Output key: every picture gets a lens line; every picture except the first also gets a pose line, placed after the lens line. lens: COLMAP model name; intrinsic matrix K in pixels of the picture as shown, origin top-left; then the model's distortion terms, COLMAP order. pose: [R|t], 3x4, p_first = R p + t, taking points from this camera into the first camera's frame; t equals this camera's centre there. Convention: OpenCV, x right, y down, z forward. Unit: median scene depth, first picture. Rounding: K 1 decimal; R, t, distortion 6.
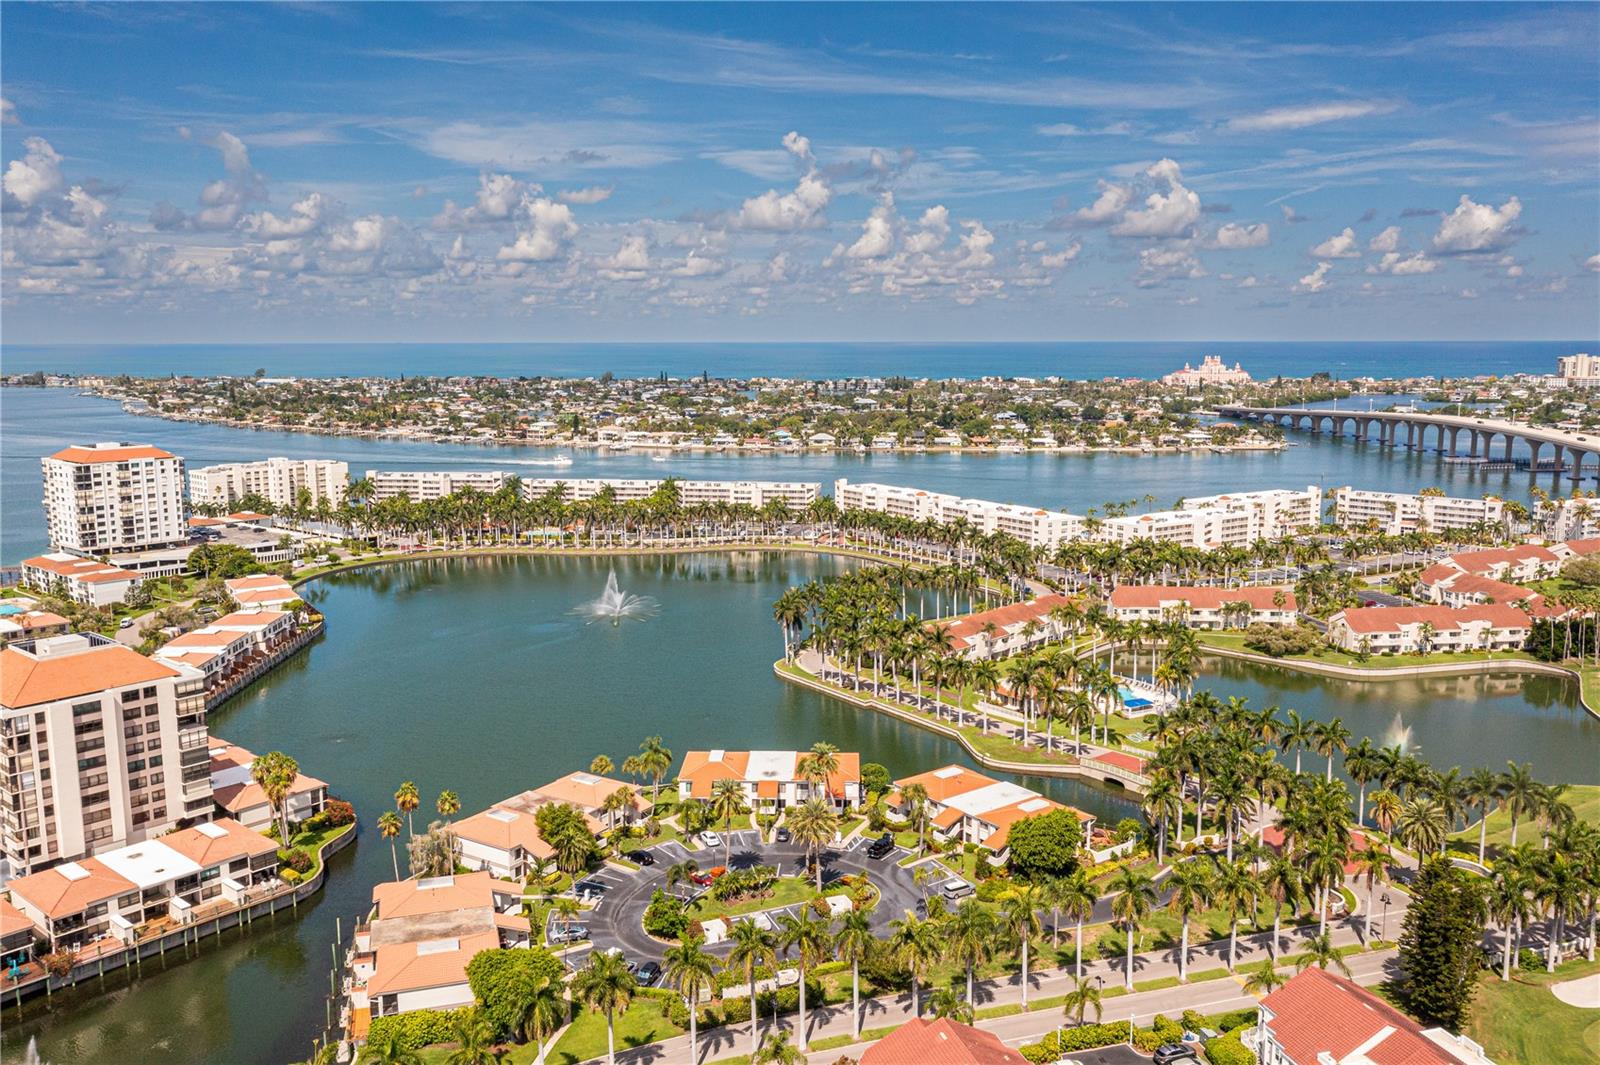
lens RADIAL K [[1268.5, 0, 808.0], [0, 1268.5, 535.3], [0, 0, 1]] dist [-0.007252, 0.005832]
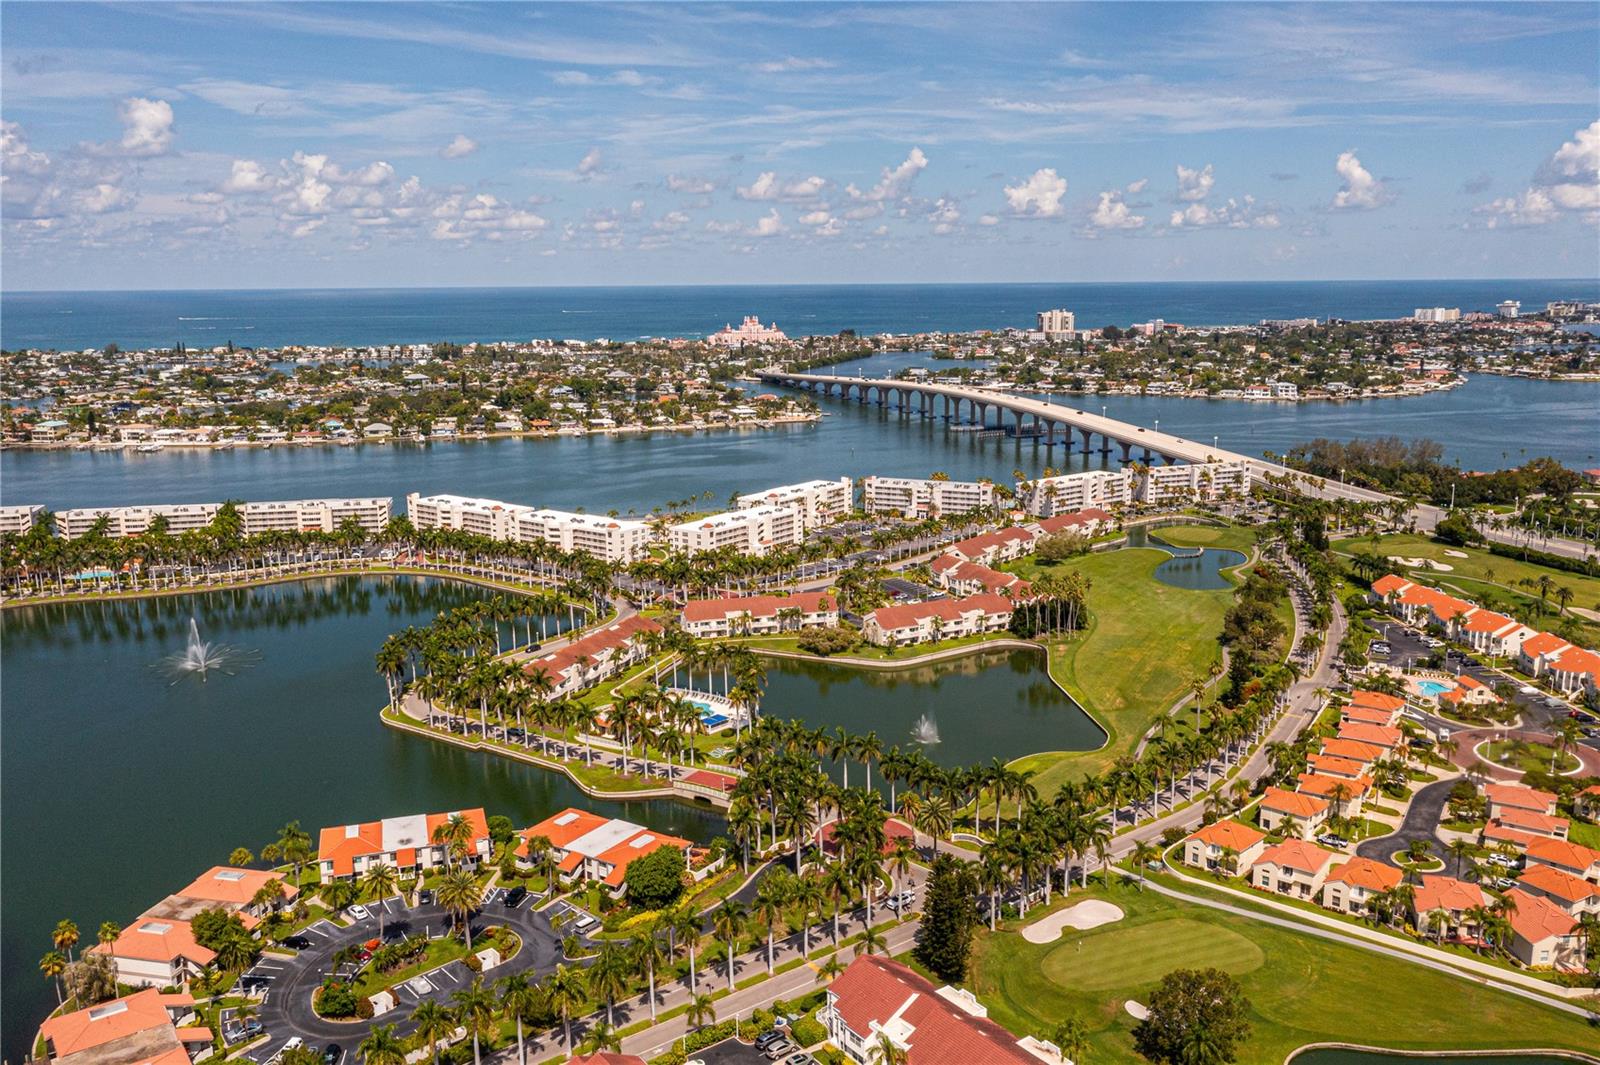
lens RADIAL K [[1268.5, 0, 808.0], [0, 1268.5, 535.3], [0, 0, 1]] dist [-0.007252, 0.005832]
pose [[0.938790, -0.072385, 0.336800, -0.037473], [0.057152, 0.996853, 0.054939, -0.085075], [-0.339717, -0.032327, 0.939972, -0.111384]]
